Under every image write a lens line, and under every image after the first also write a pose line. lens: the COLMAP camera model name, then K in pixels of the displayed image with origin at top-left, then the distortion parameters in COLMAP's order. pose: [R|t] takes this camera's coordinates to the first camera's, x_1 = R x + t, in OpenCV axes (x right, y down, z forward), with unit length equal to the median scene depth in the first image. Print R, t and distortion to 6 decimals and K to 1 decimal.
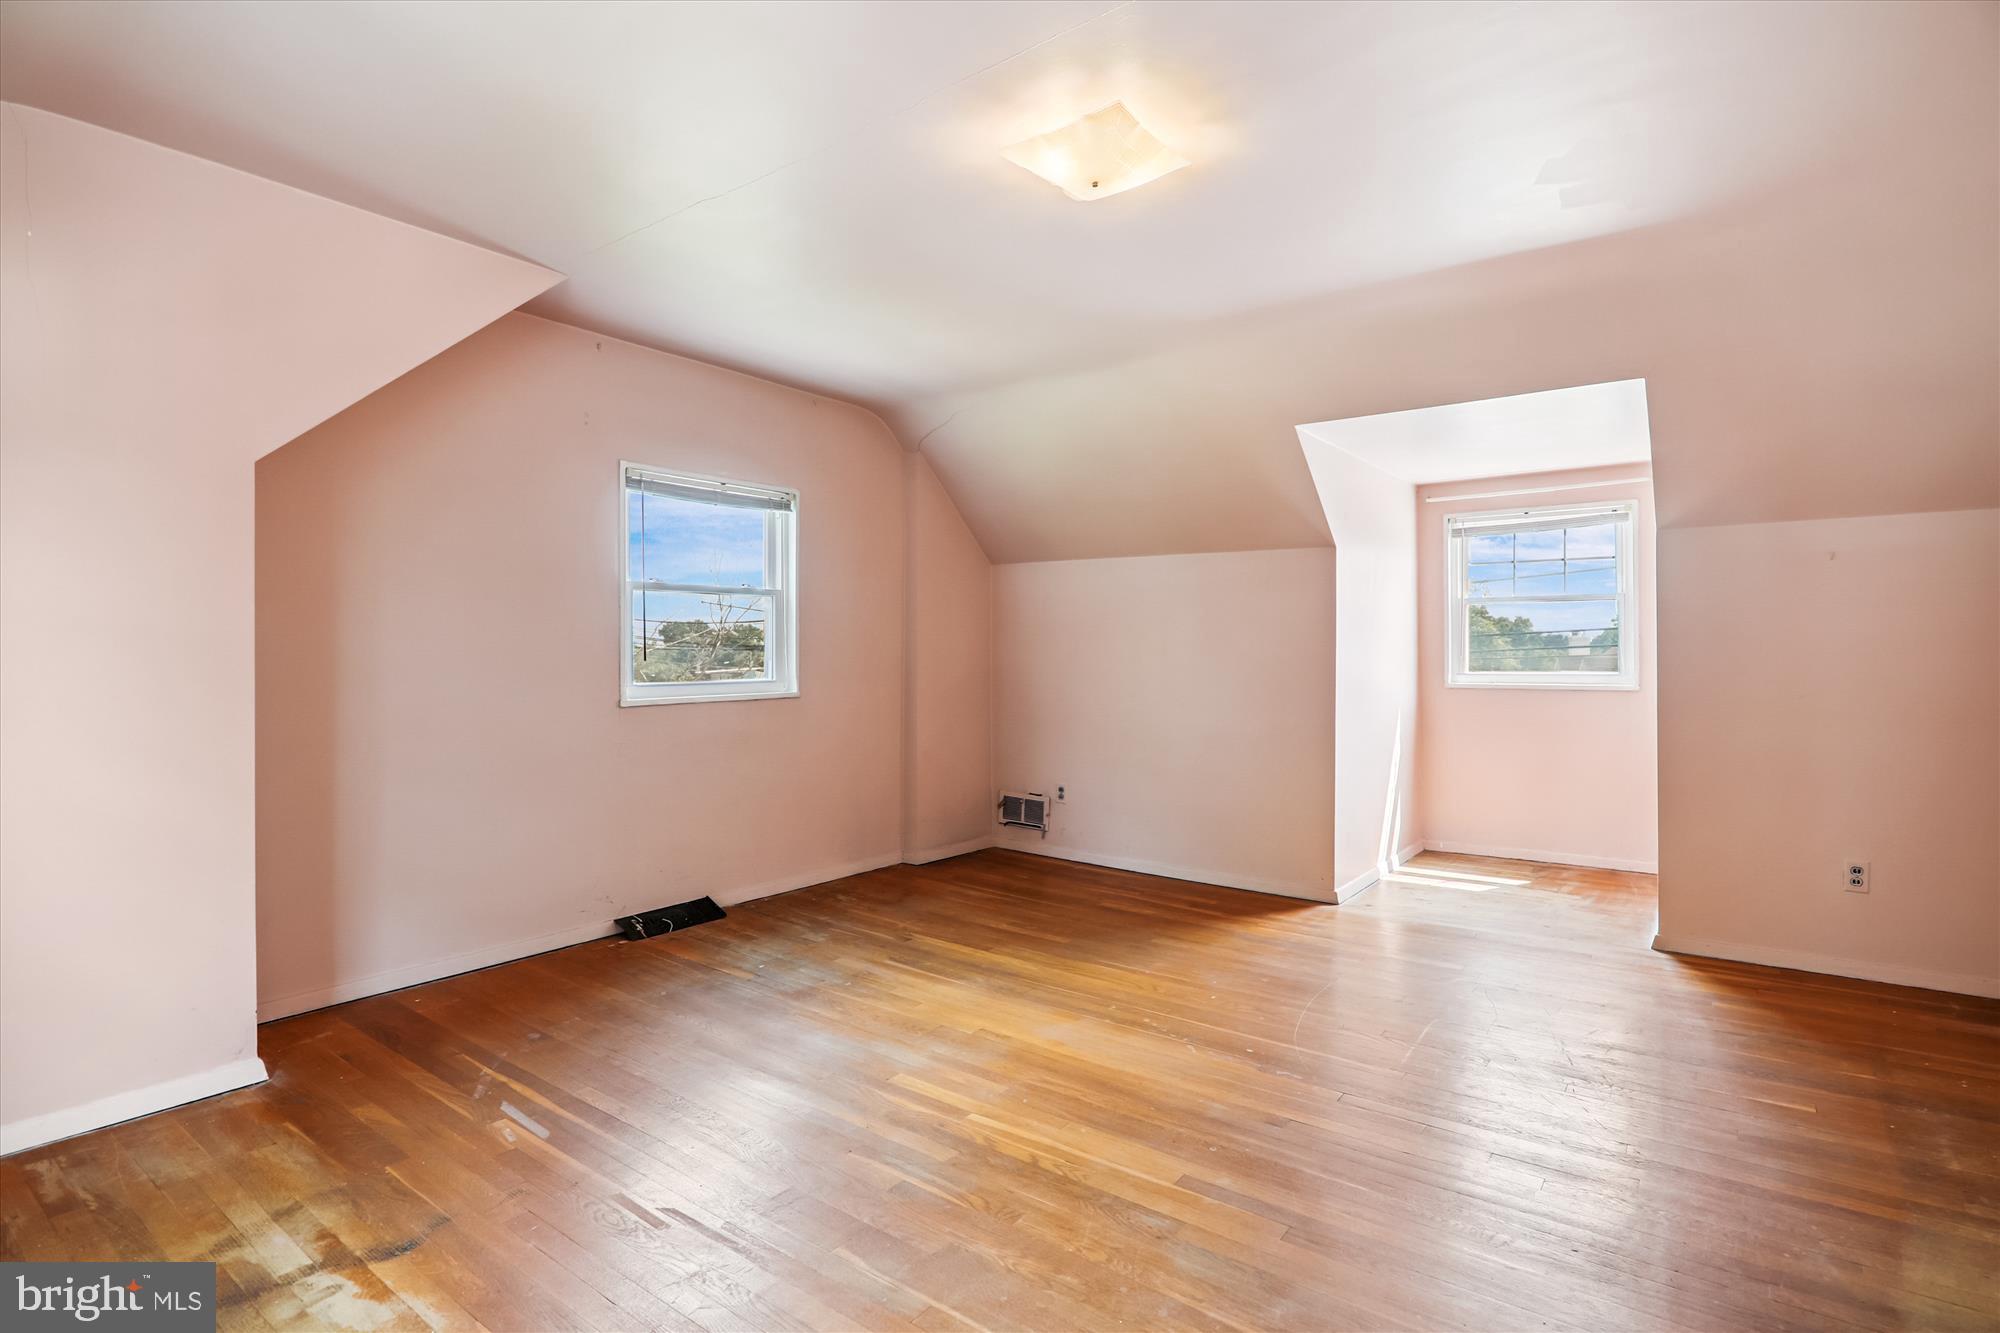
lens RADIAL K [[968.9, 0, 1001.2], [0, 968.9, 652.5], [0, 0, 1]] dist [0.001793, 0.000238]
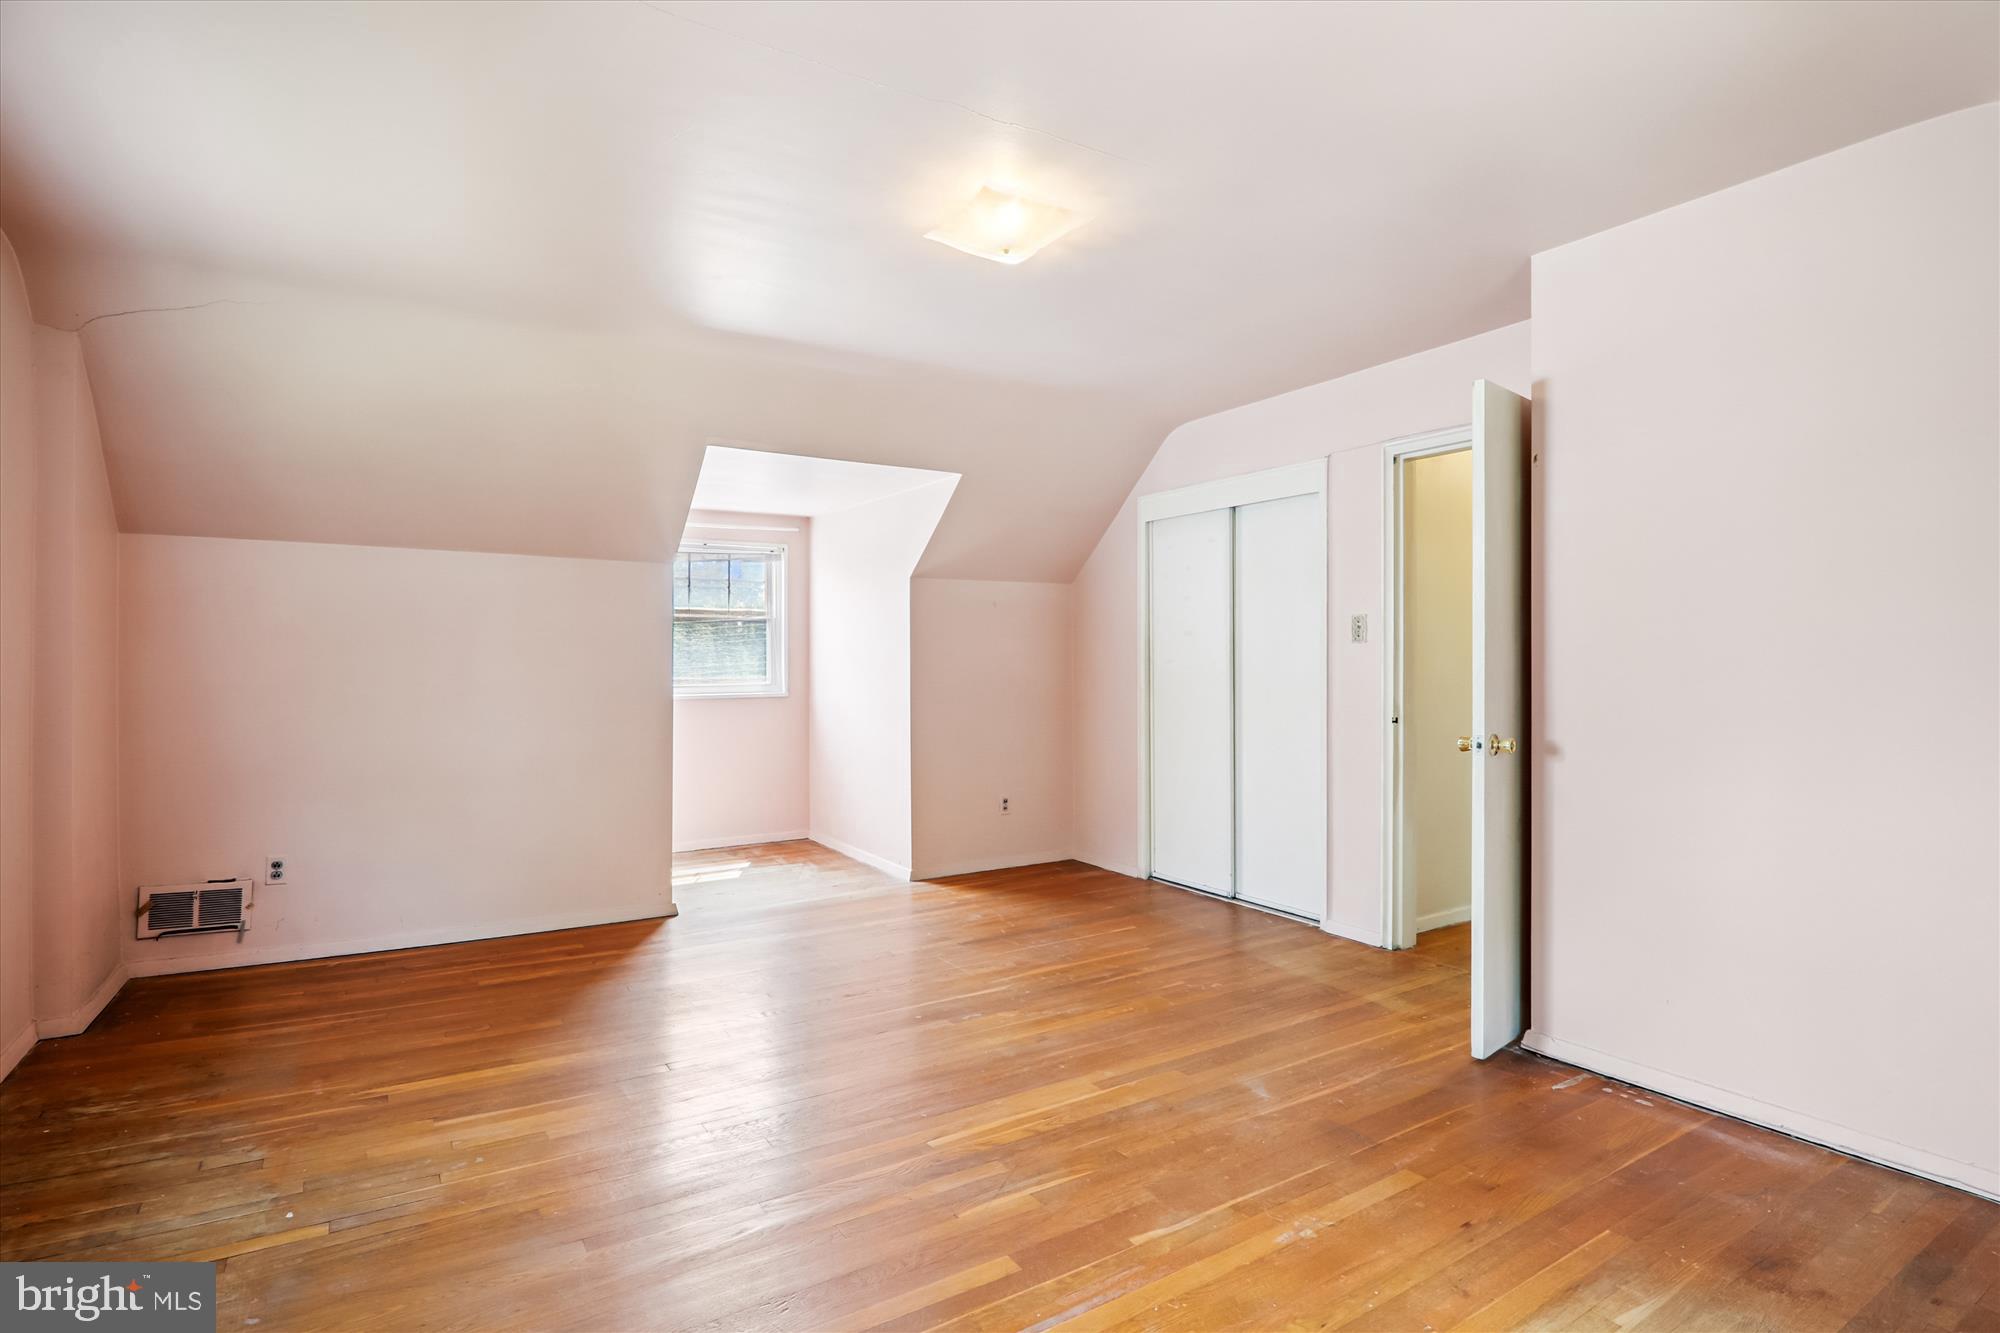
lens RADIAL K [[984.2, 0, 1000.0], [0, 984.2, 666.5], [0, 0, 1]] dist [-0.004587, -0.000987]
pose [[0.367240, -0.002083, 0.930124, -0.555364], [0.002485, 0.999996, 0.001258, -0.002527], [-0.930123, 0.001849, 0.367244, 0.342023]]
